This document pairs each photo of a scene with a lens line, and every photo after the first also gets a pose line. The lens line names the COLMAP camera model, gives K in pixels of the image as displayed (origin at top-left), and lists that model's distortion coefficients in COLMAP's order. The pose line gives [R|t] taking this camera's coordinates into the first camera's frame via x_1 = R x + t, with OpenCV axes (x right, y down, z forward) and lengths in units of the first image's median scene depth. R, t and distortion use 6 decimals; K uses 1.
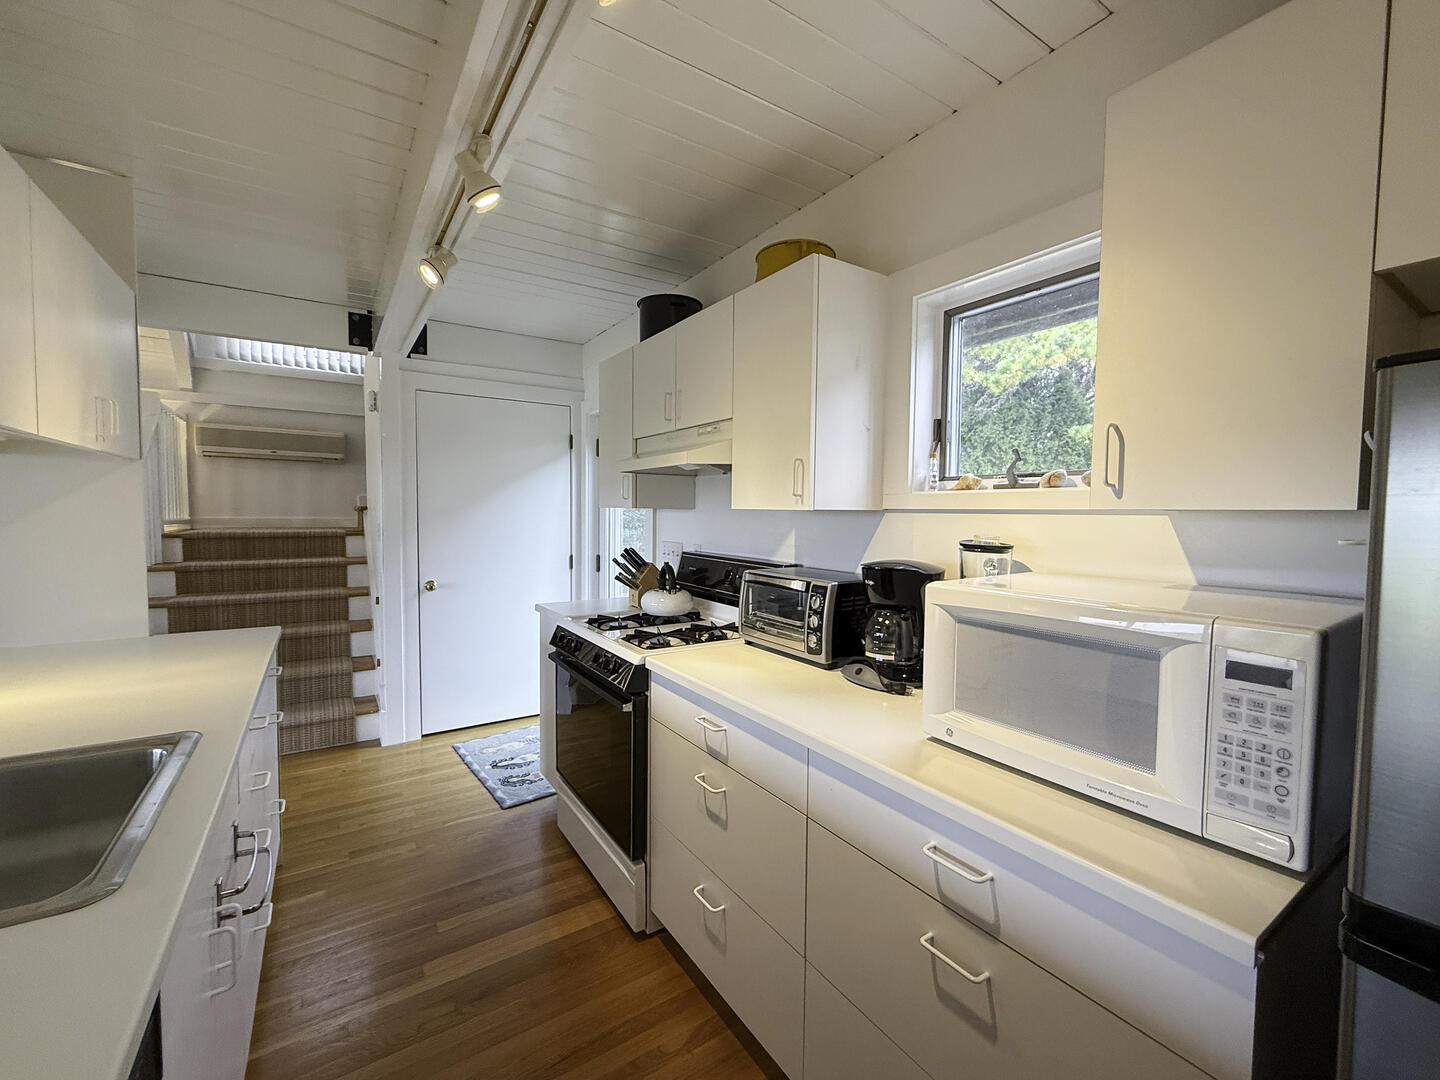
lens RADIAL K [[576.8, 0, 702.7], [0, 576.8, 539.0], [0, 0, 1]] dist [0.000866, 0.000122]
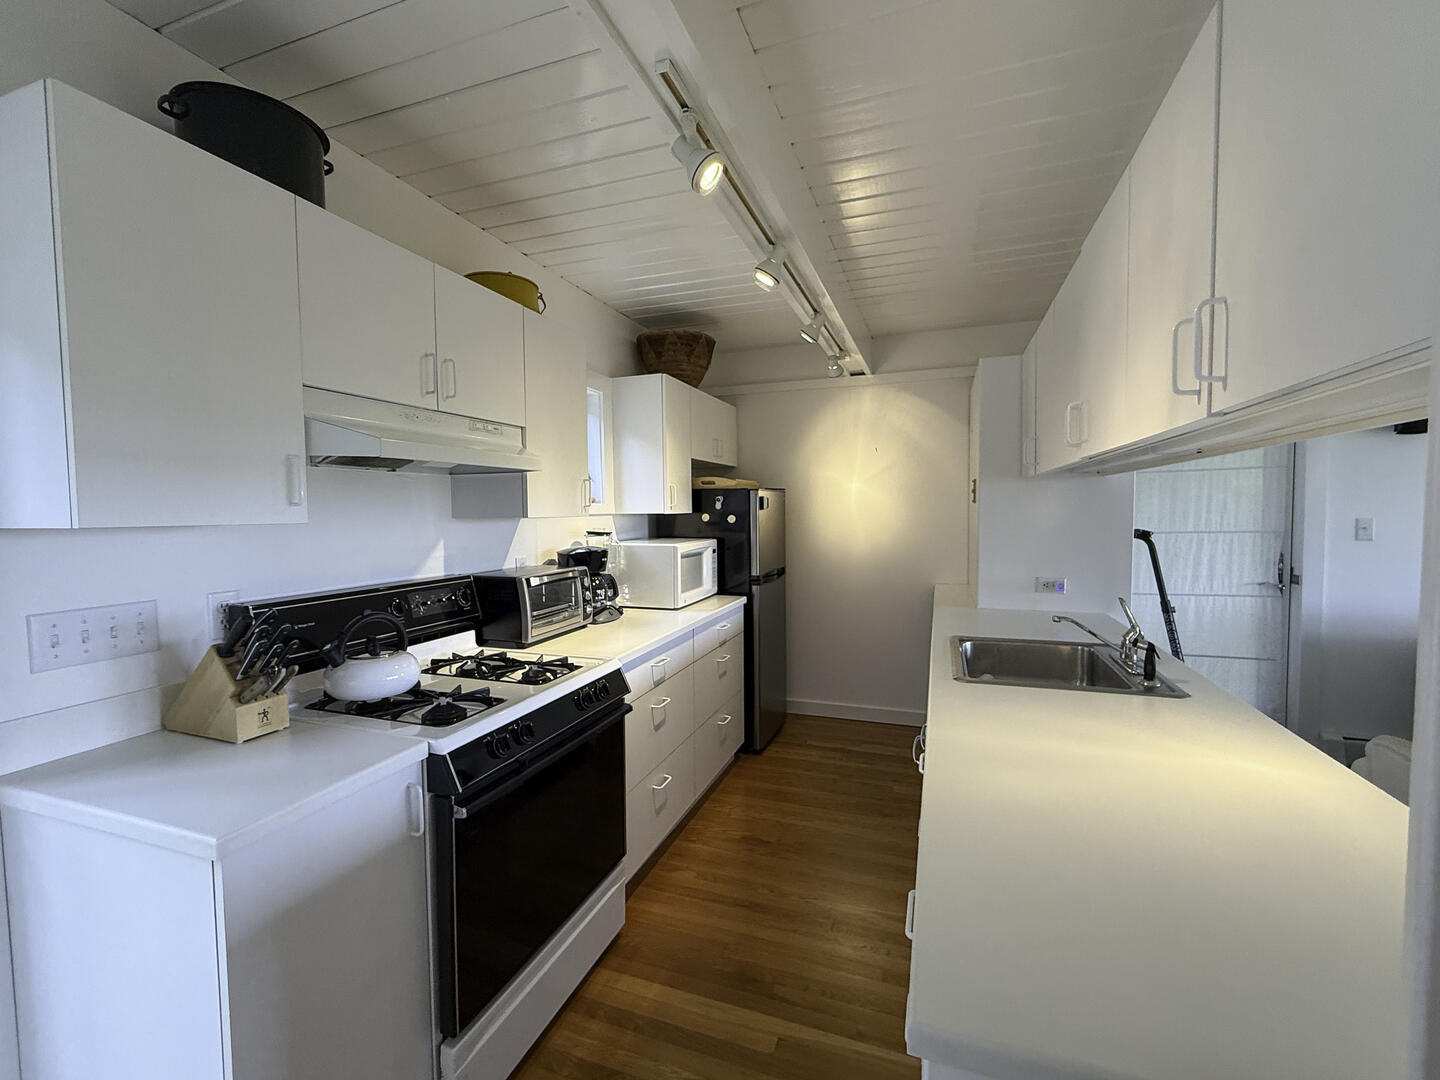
lens RADIAL K [[576.8, 0, 702.7], [0, 576.8, 539.0], [0, 0, 1]] dist [0.000866, 0.000122]
pose [[-0.565772, -0.043229, 0.823428, -0.922198], [0.046652, 0.995347, 0.084309, -0.082830], [-0.823241, 0.086114, -0.561122, 1.267955]]
